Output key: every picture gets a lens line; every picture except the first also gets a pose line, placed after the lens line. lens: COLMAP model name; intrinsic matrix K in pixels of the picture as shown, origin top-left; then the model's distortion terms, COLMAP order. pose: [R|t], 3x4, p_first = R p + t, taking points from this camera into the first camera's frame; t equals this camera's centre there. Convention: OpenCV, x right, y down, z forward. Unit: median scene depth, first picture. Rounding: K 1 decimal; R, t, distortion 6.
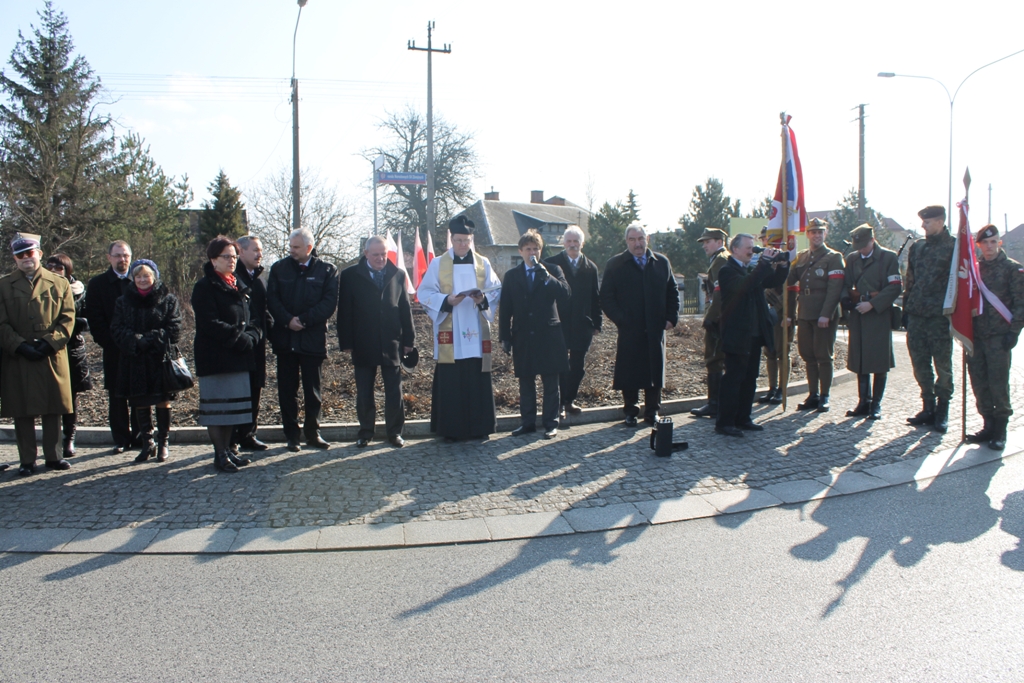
lens RADIAL K [[887.9, 0, 528.5], [0, 887.9, 341.3], [0, 0, 1]] dist [-0.186041, 0.146316]
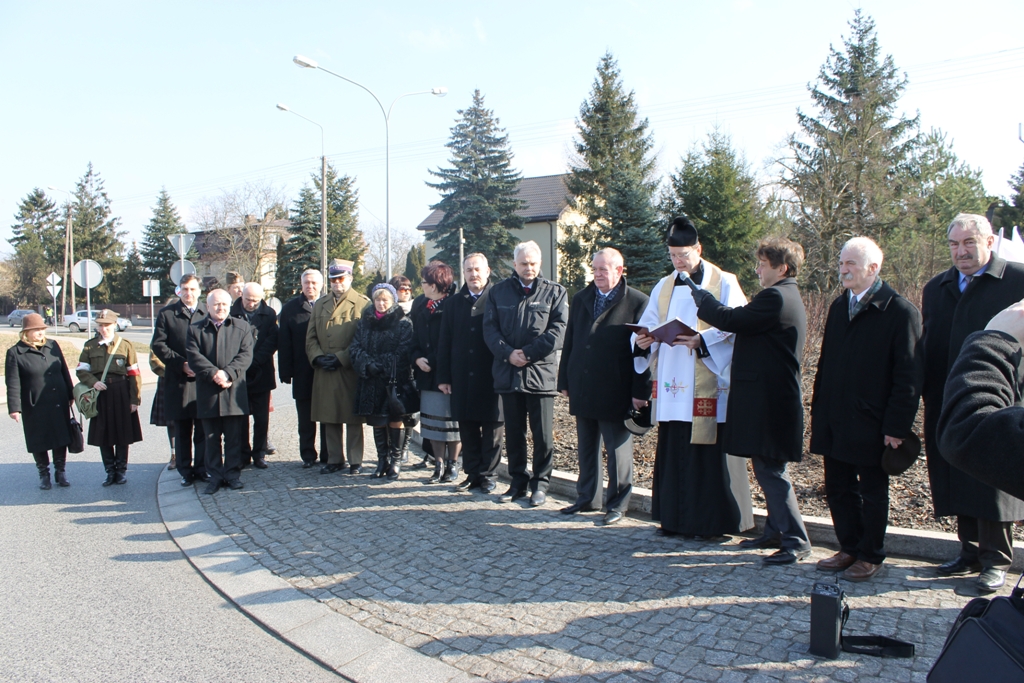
lens RADIAL K [[885.9, 0, 512.0], [0, 885.9, 341.5], [0, 0, 1]] dist [-0.195248, 0.182402]
pose [[0.486830, 0.050278, -0.872049, 0.131930], [-0.051490, 0.998258, 0.028809, -0.015952], [0.871978, 0.030877, 0.488570, 0.156778]]
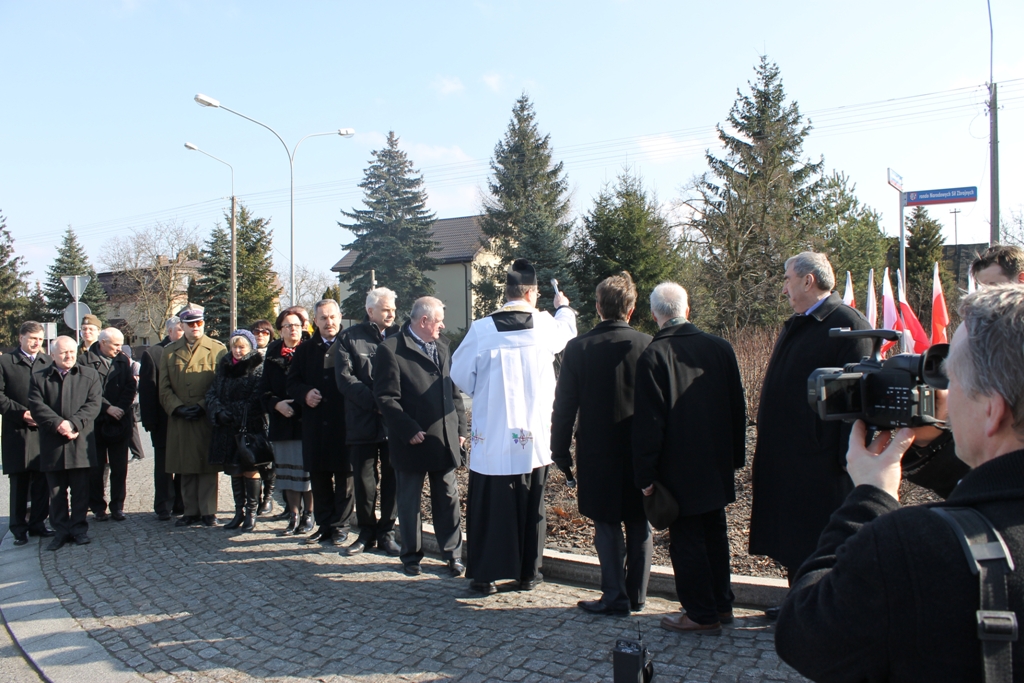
lens RADIAL K [[887.9, 0, 528.5], [0, 887.9, 341.3], [0, 0, 1]] dist [-0.186041, 0.146316]
pose [[0.570281, 0.006962, -0.821420, 0.139493], [-0.043501, 0.998817, -0.021735, -0.018445], [0.820297, 0.048127, 0.569909, 0.175034]]
